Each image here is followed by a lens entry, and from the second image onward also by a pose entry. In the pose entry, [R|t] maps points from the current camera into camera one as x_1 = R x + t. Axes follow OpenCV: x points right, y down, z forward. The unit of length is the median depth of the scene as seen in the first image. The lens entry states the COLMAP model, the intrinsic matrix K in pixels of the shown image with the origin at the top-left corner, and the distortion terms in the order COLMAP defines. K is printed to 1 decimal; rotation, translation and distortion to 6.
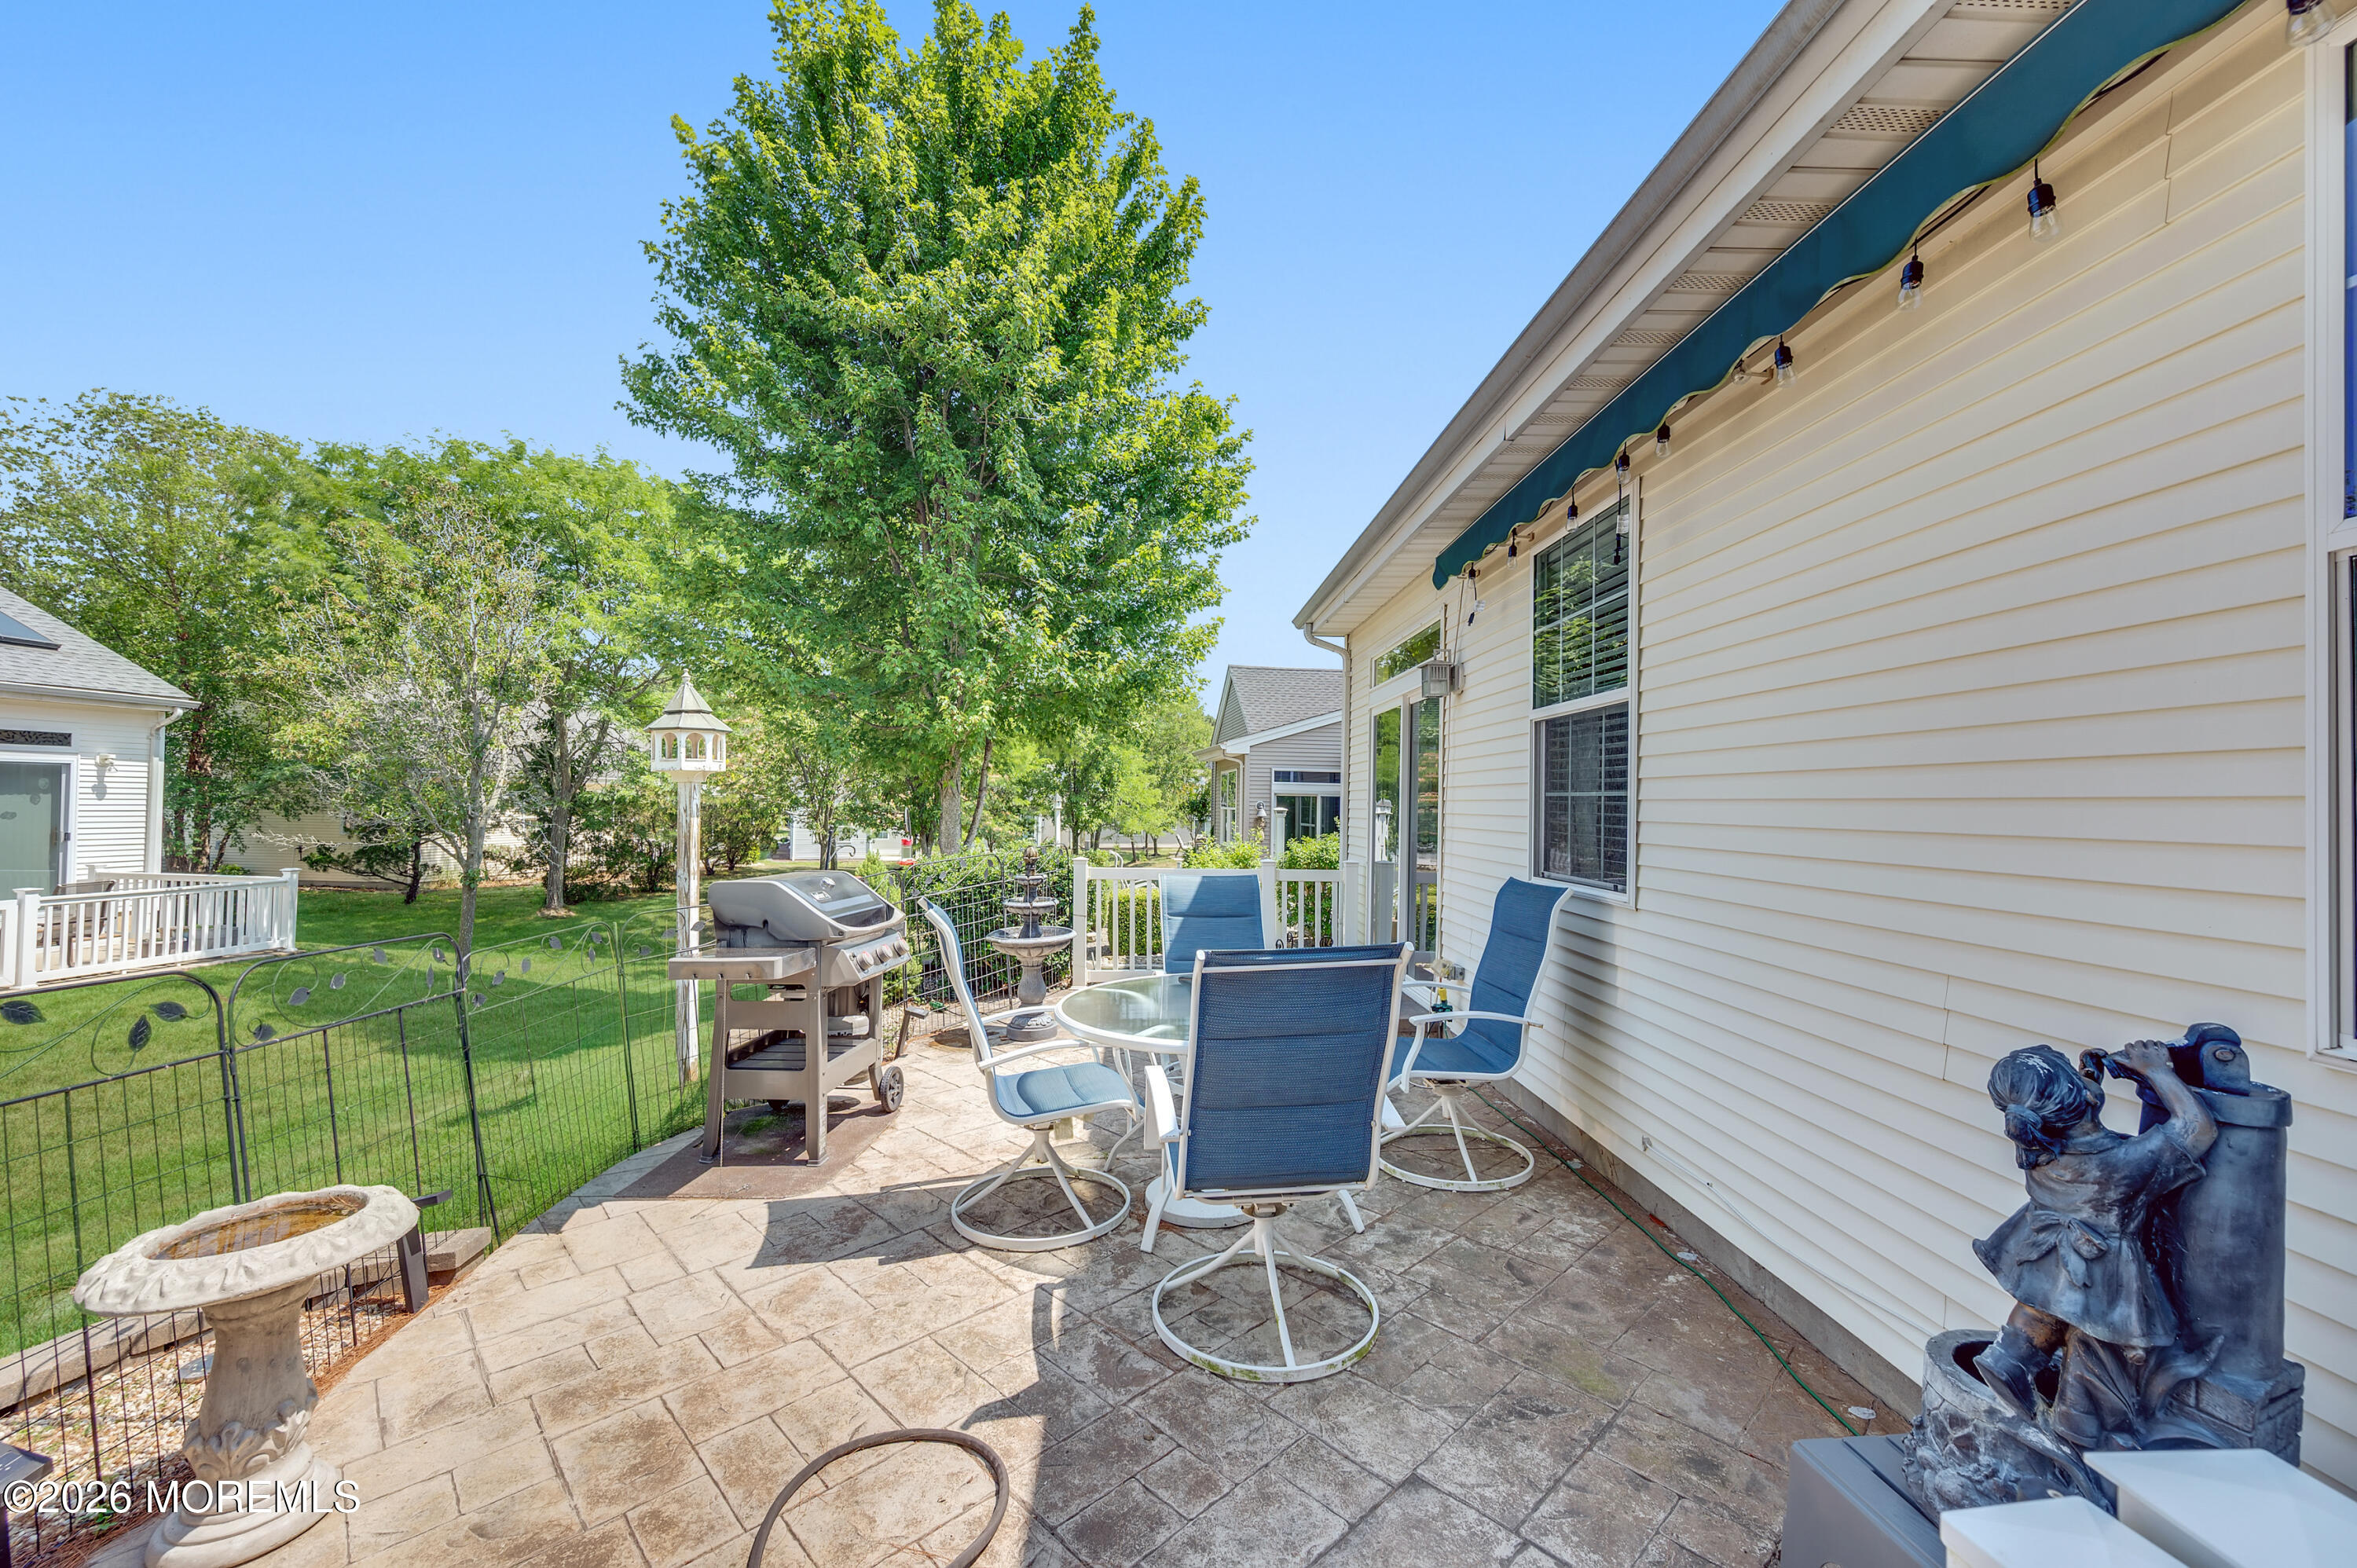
lens RADIAL K [[918.4, 0, 1133.5], [0, 918.4, 785.6], [0, 0, 1]] dist [-0.000090, -0.000410]
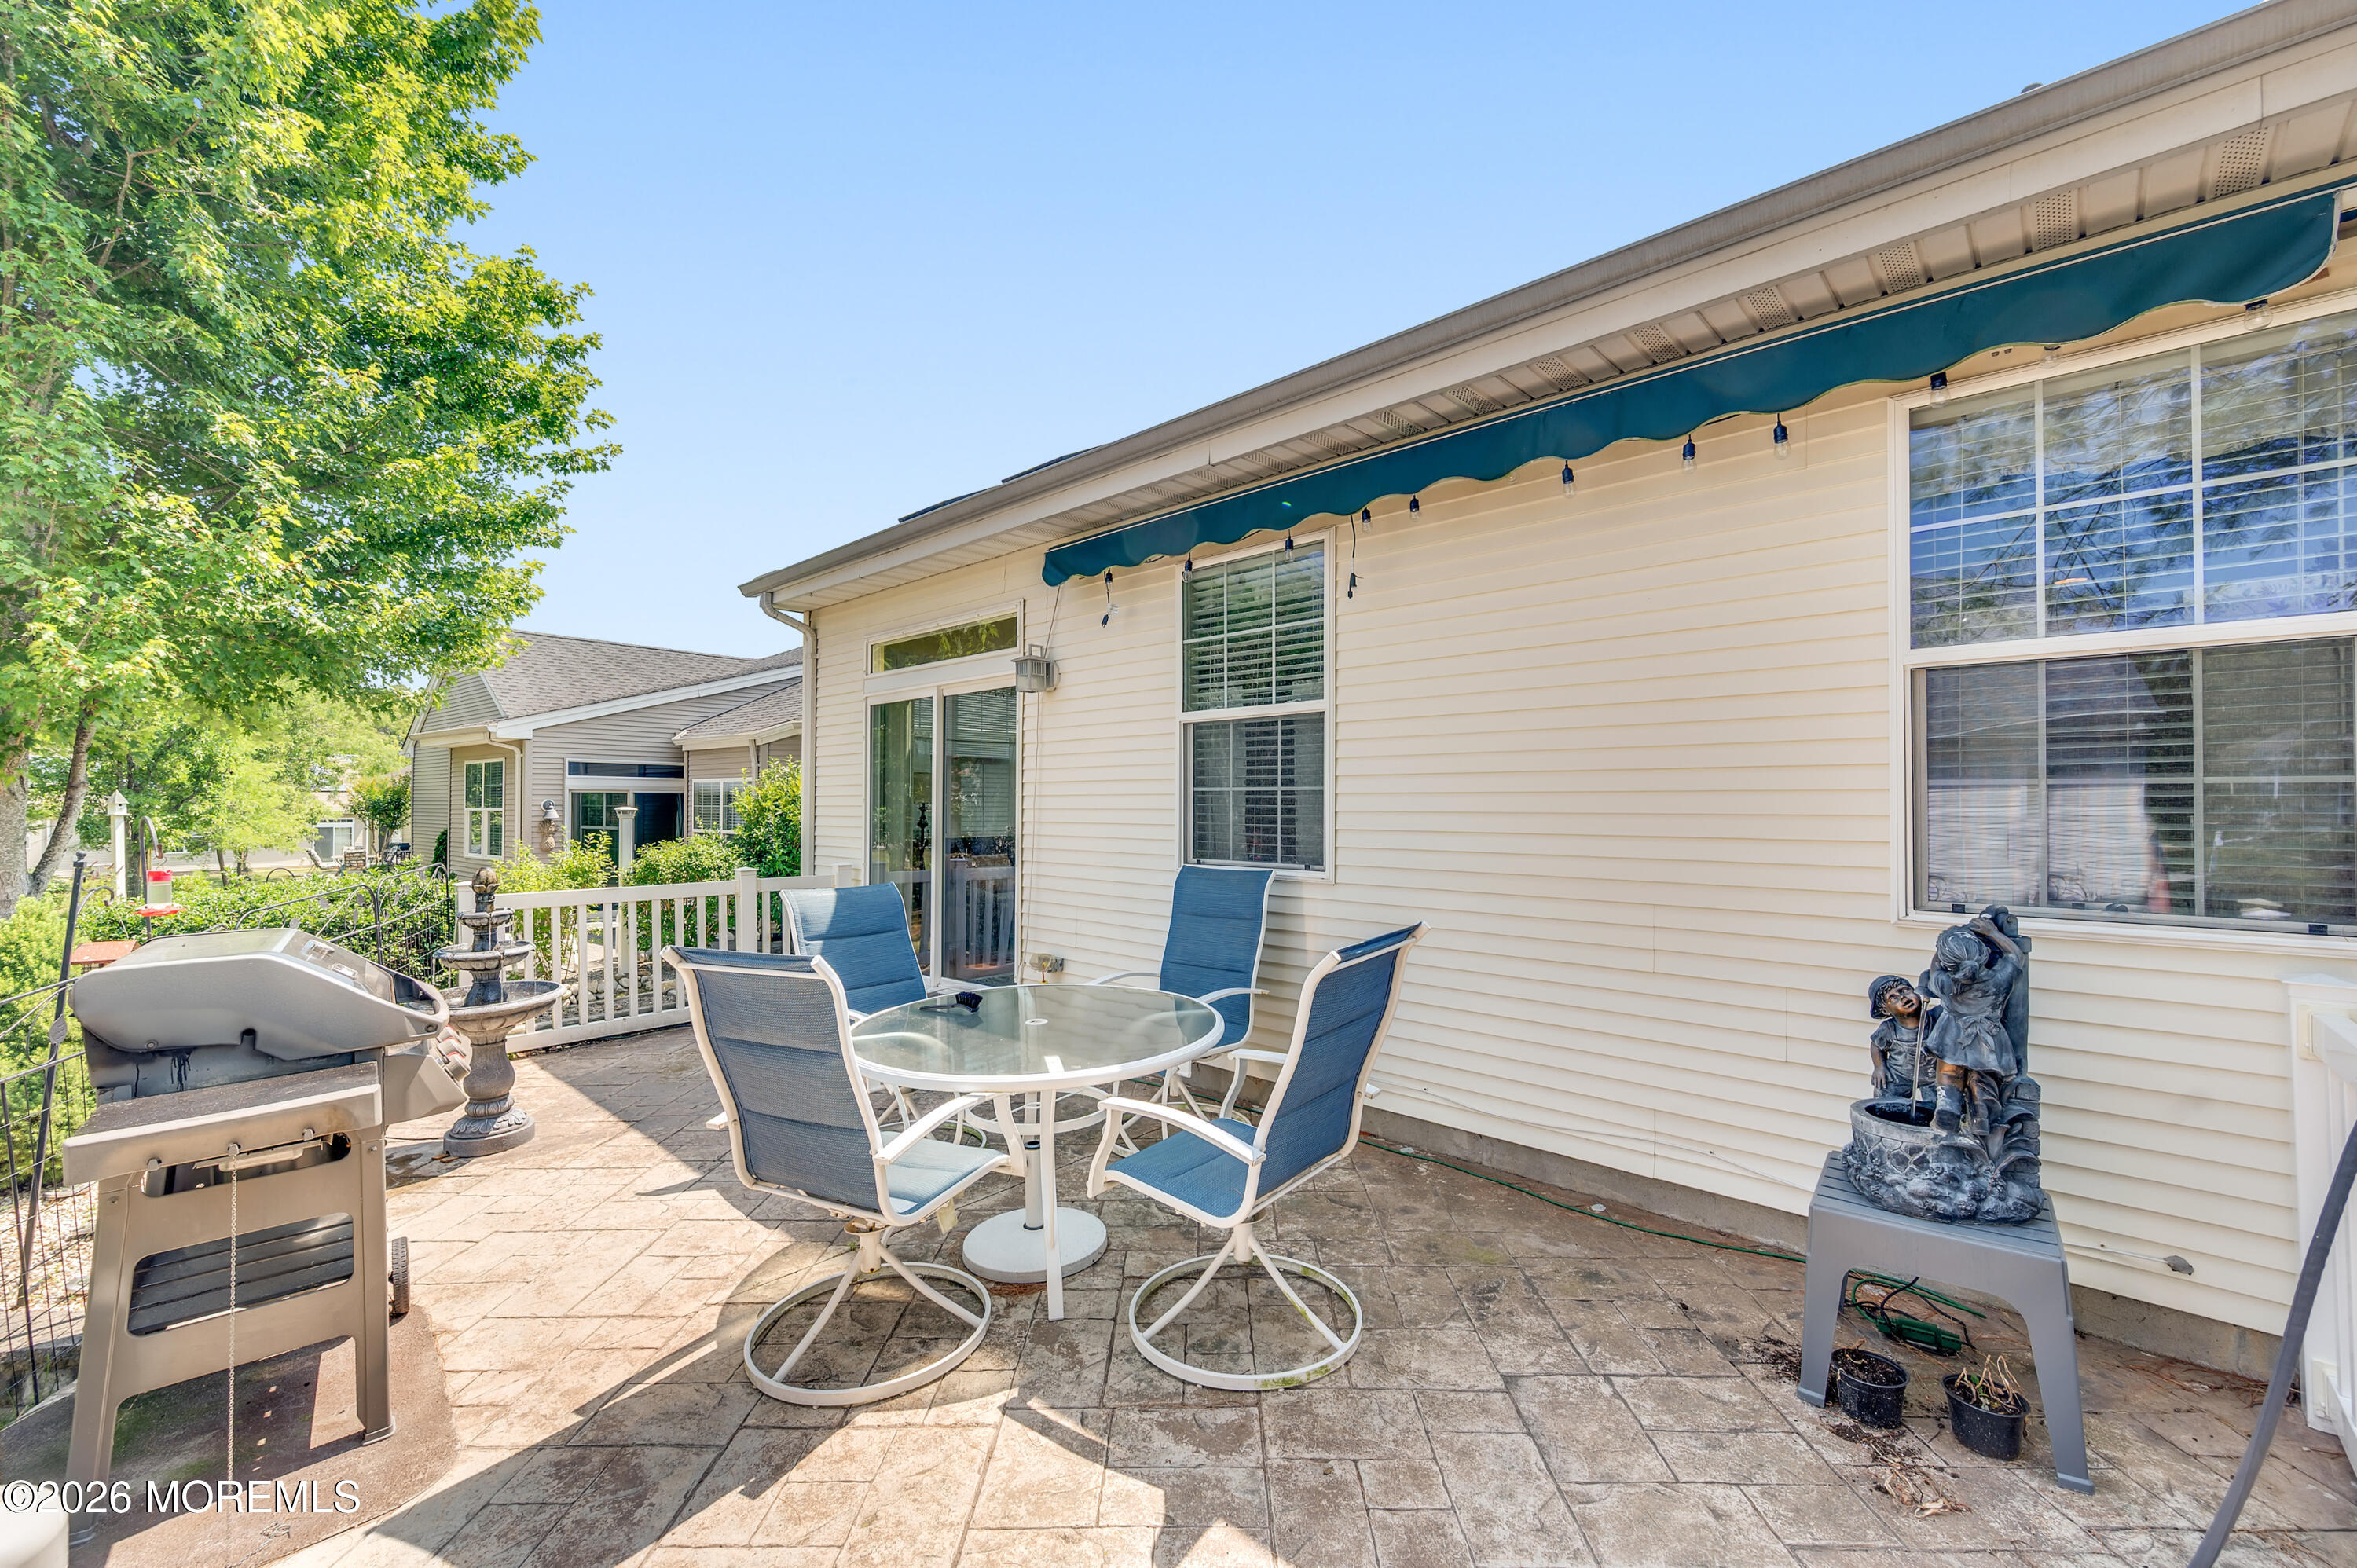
lens RADIAL K [[947.1, 0, 1174.7], [0, 947.1, 791.6], [0, 0, 1]] dist [-0.000451, -0.000485]
pose [[0.700984, -0.005229, 0.713158, -0.302646], [-0.003218, 0.999940, 0.010495, 0.000298], [-0.713169, -0.009652, 0.700925, 0.168017]]
